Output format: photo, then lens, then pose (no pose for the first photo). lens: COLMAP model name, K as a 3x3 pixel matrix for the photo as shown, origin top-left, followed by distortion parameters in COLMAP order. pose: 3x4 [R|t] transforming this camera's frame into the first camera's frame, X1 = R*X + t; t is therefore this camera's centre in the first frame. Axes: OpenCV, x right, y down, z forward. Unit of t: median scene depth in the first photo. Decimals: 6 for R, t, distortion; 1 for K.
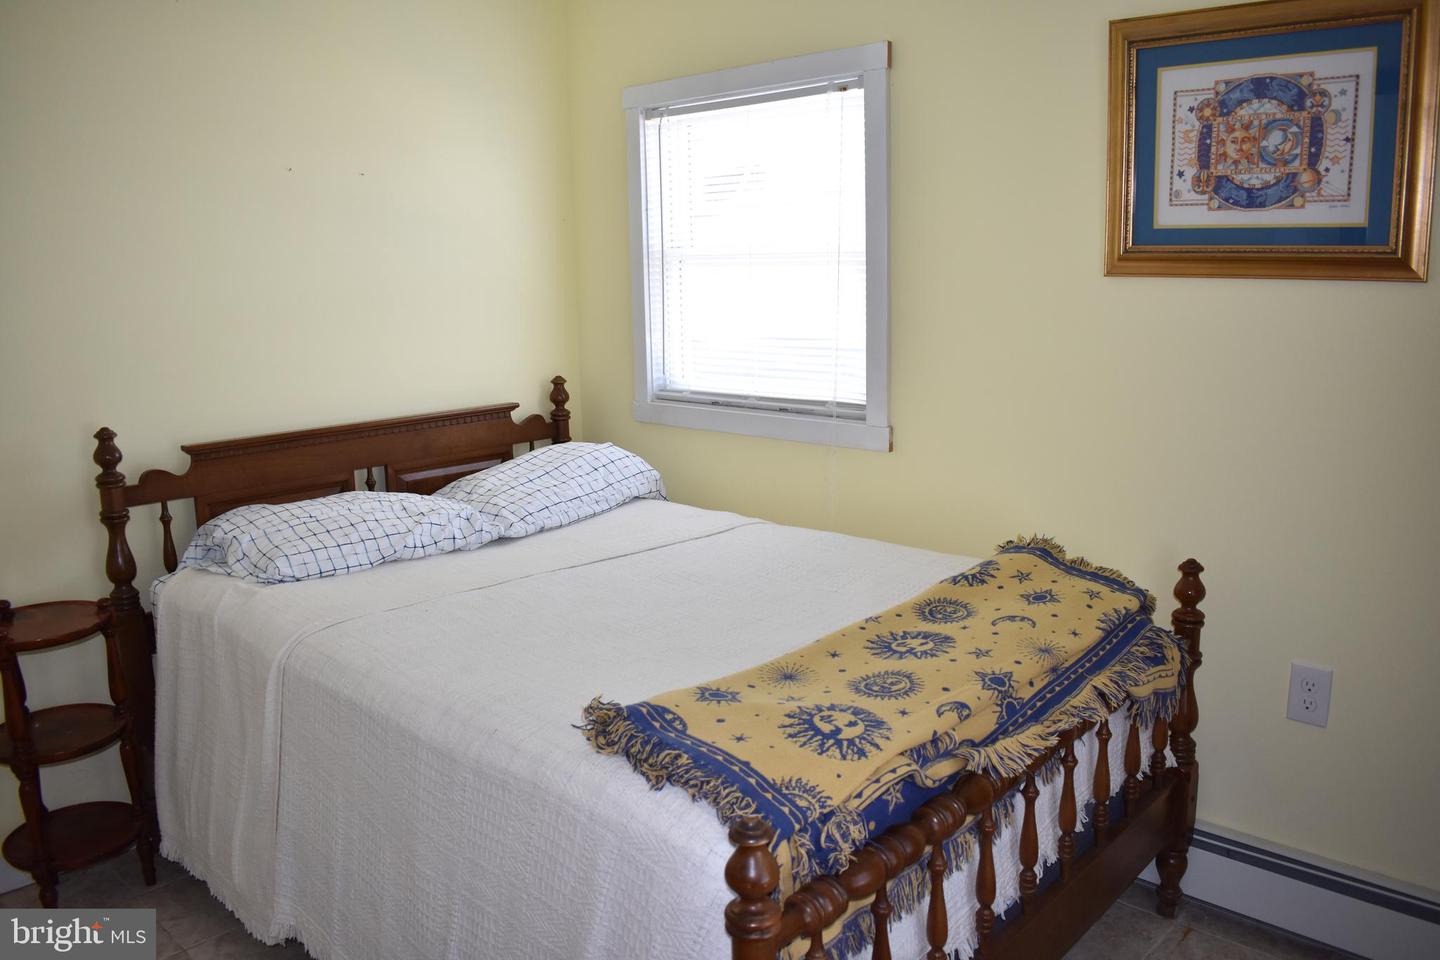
lens RADIAL K [[1115.8, 0, 723.9], [0, 1115.8, 476.4], [0, 0, 1]] dist [-0.092240, 0.019516]
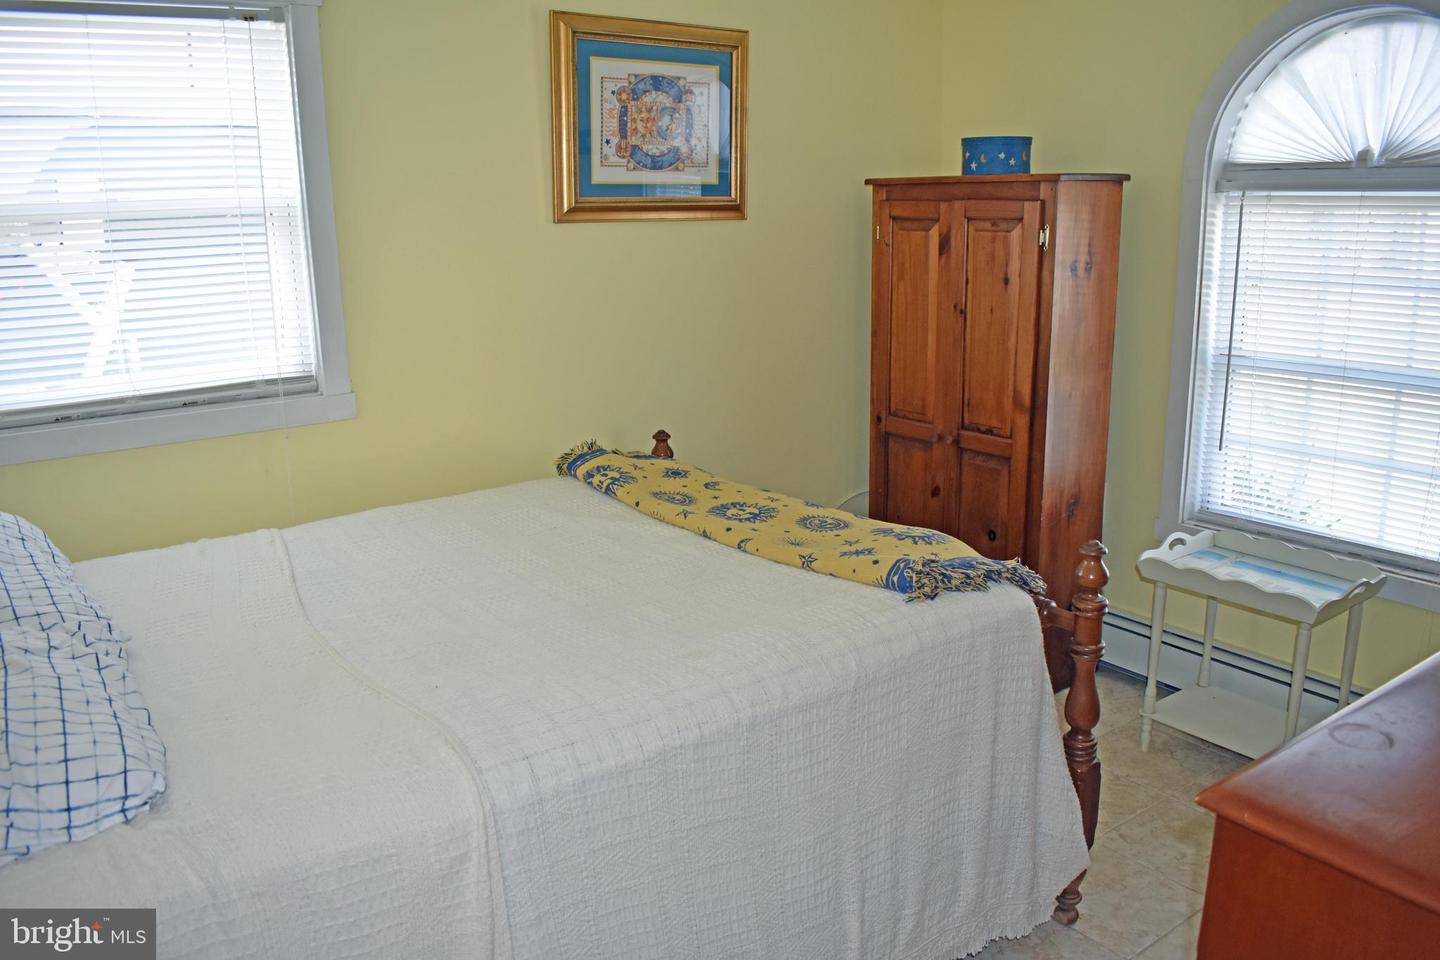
lens RADIAL K [[1115.8, 0, 722.9], [0, 1115.8, 480.5], [0, 0, 1]] dist [-0.092240, 0.019516]
pose [[0.191059, -0.220577, 0.956474, -0.925400], [0.200285, 0.962684, 0.182001, -0.104620], [-0.960928, 0.156795, 0.228108, 0.651346]]
